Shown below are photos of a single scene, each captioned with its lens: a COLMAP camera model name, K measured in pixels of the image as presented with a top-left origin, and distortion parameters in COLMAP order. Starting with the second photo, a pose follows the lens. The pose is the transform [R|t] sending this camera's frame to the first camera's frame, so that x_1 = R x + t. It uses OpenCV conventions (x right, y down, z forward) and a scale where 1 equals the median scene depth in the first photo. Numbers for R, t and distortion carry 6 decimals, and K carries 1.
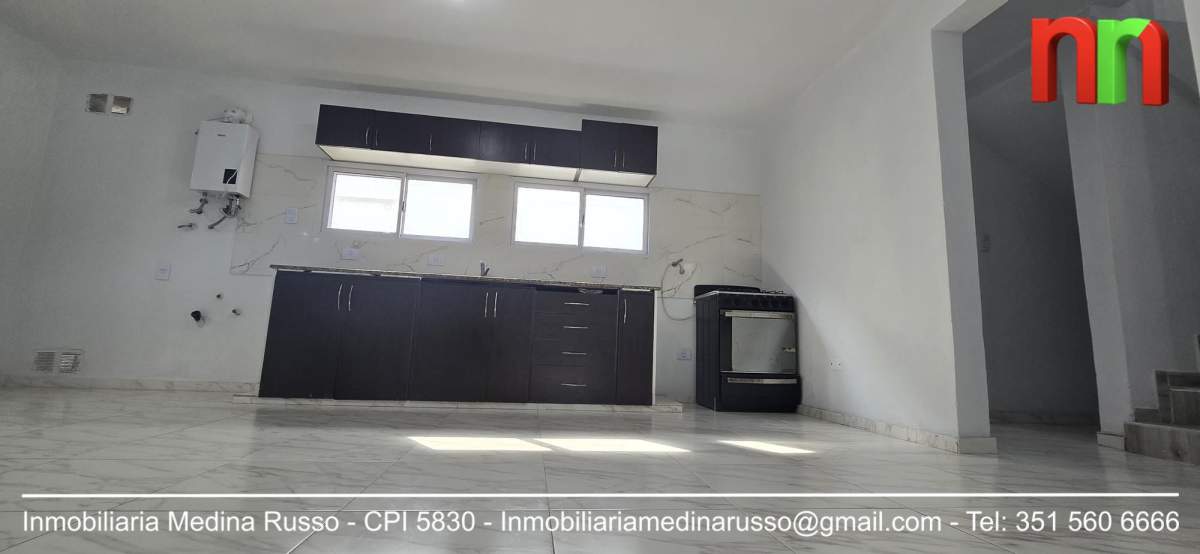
lens RADIAL K [[487.3, 0, 598.4], [0, 487.3, 275.2], [0, 0, 1]] dist [-0.007259, 0.000625]
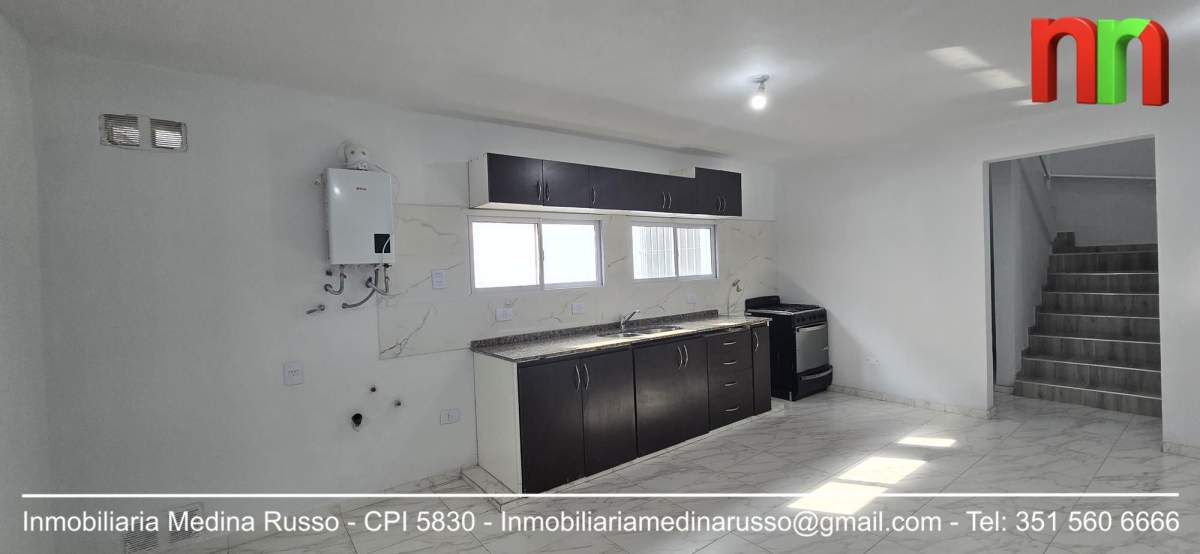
lens RADIAL K [[487.3, 0, 600.9], [0, 487.3, 274.4], [0, 0, 1]] dist [-0.007259, 0.000625]
pose [[0.873603, -0.076847, 0.480534, -0.807030], [-0.001905, 0.986905, 0.161289, -0.273466], [-0.486636, -0.141818, 0.862017, 0.135206]]
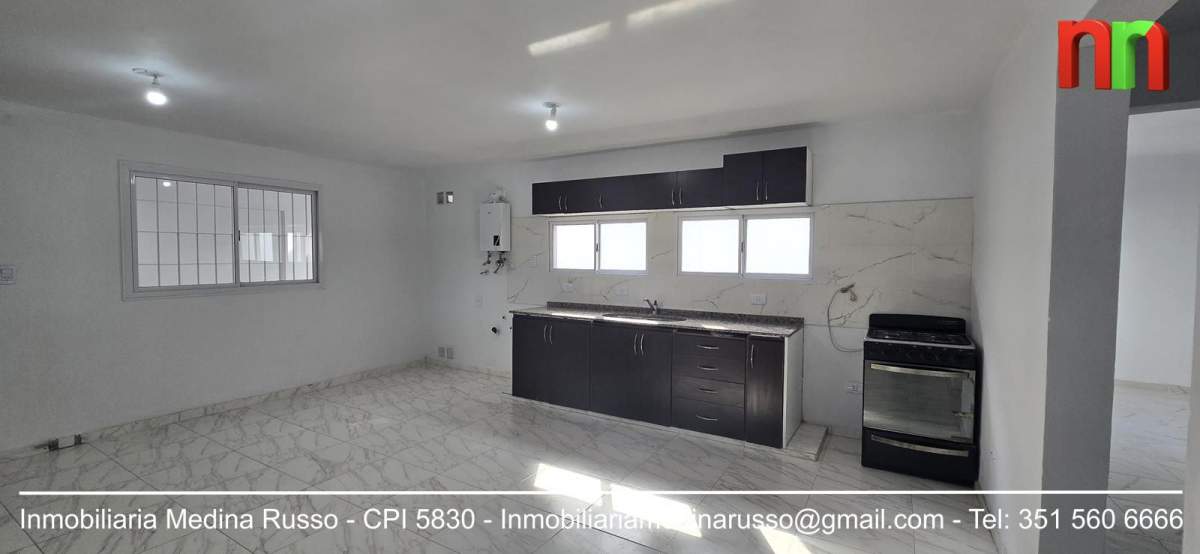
lens RADIAL K [[487.3, 0, 599.0], [0, 487.3, 275.0], [0, 0, 1]] dist [-0.007259, 0.000625]
pose [[0.771997, -0.006510, -0.635593, 0.429411], [0.118380, 0.983925, 0.133707, -0.255290], [0.624506, -0.178463, 0.760358, 0.032226]]
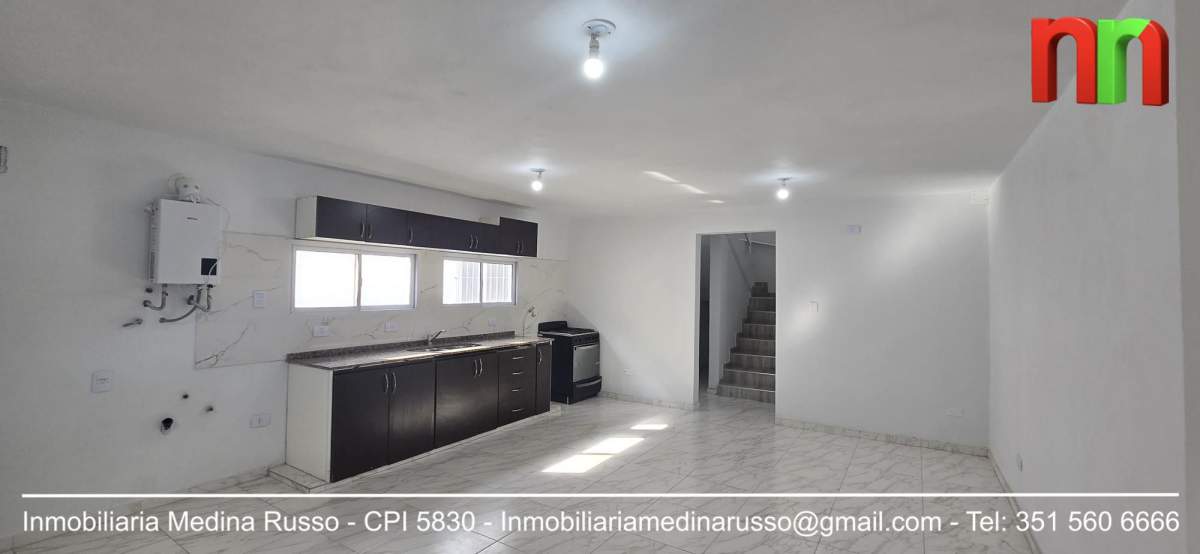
lens RADIAL K [[487.3, 0, 604.8], [0, 487.3, 274.6], [0, 0, 1]] dist [-0.007259, 0.000625]
pose [[0.650314, -0.008153, 0.759621, -0.936751], [-0.103476, 0.989672, 0.099209, -0.344392], [-0.752585, -0.143119, 0.642754, -0.134153]]
